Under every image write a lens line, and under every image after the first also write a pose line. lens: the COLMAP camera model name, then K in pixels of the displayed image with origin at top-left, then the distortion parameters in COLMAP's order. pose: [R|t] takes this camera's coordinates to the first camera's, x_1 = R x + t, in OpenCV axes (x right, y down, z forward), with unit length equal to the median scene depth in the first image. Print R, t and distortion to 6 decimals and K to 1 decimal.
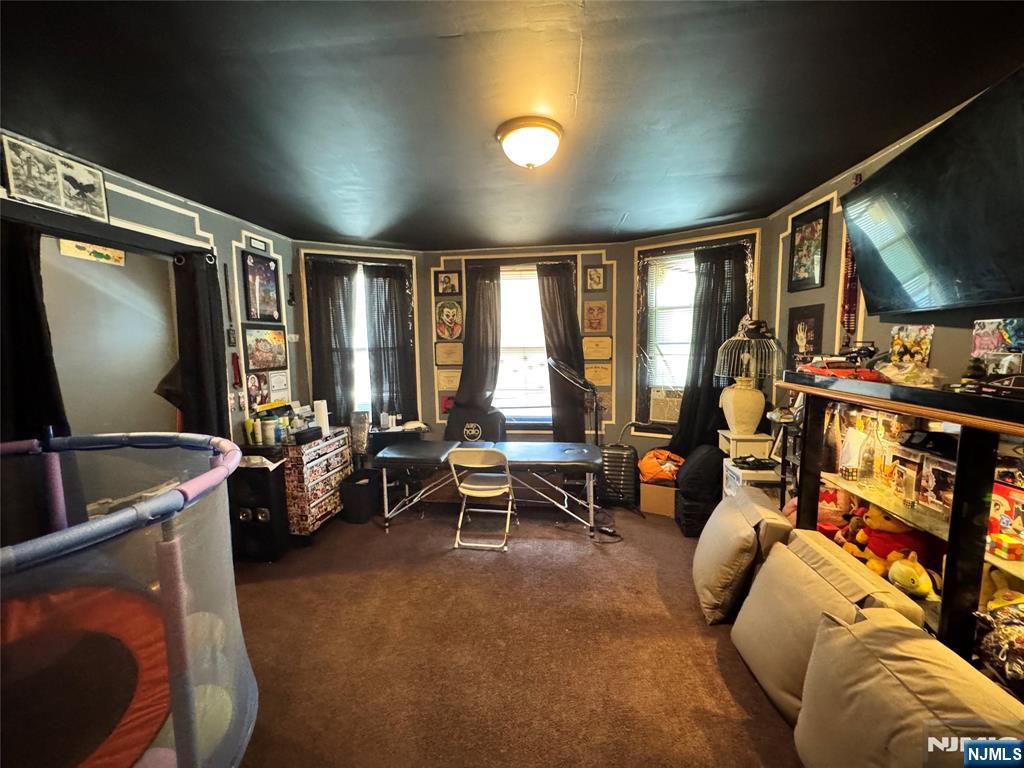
lens RADIAL K [[410.1, 0, 510.7], [0, 410.1, 384.6], [0, 0, 1]] dist [-0.000850, 0.000250]
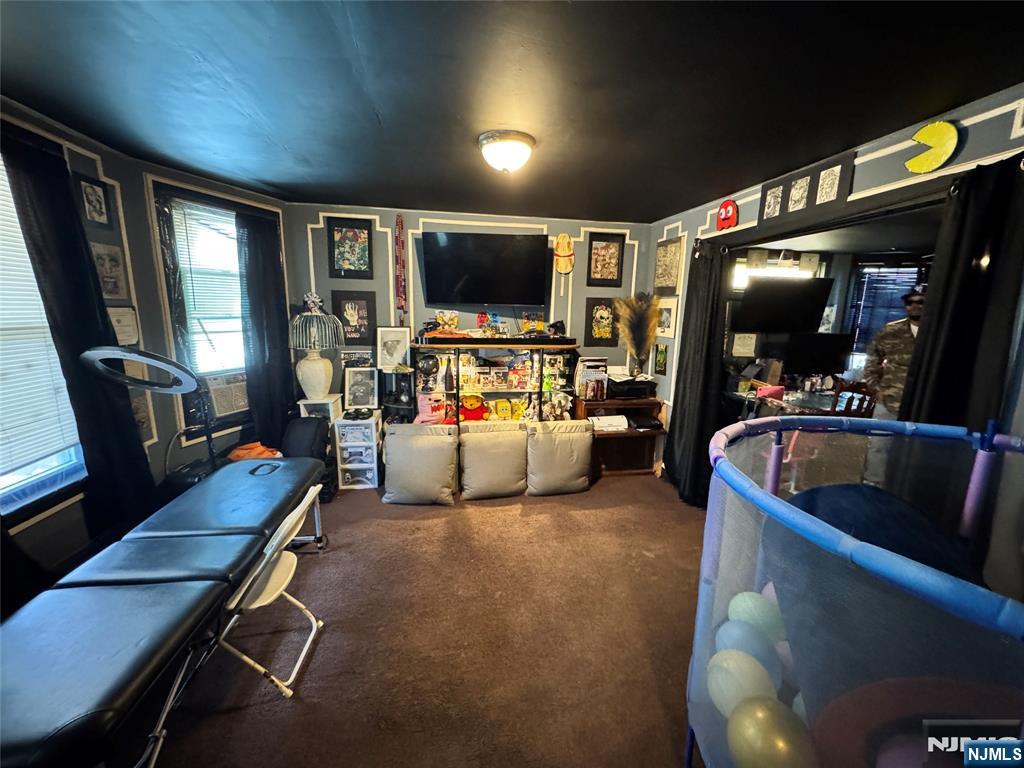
lens RADIAL K [[410.1, 0, 513.6], [0, 410.1, 381.4], [0, 0, 1]] dist [-0.000850, 0.000250]
pose [[-0.284601, -0.150472, 0.946763, -0.601679], [0.086864, 0.979494, 0.181786, -0.079425], [-0.954703, 0.133976, -0.265694, 0.717897]]
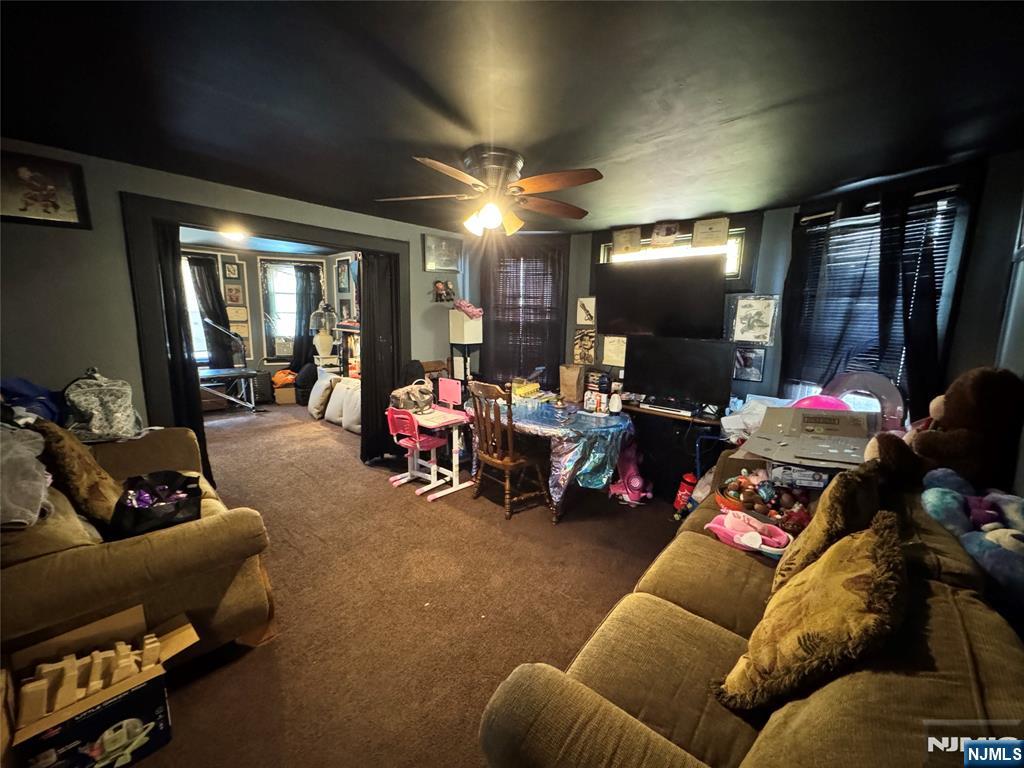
lens RADIAL K [[410.1, 0, 512.5], [0, 410.1, 385.0], [0, 0, 1]] dist [-0.000850, 0.000250]
pose [[0.601451, -0.095626, 0.793166, -0.525805], [0.045499, 0.995299, 0.085494, 0.121461], [-0.797613, -0.015332, 0.602975, -1.012084]]
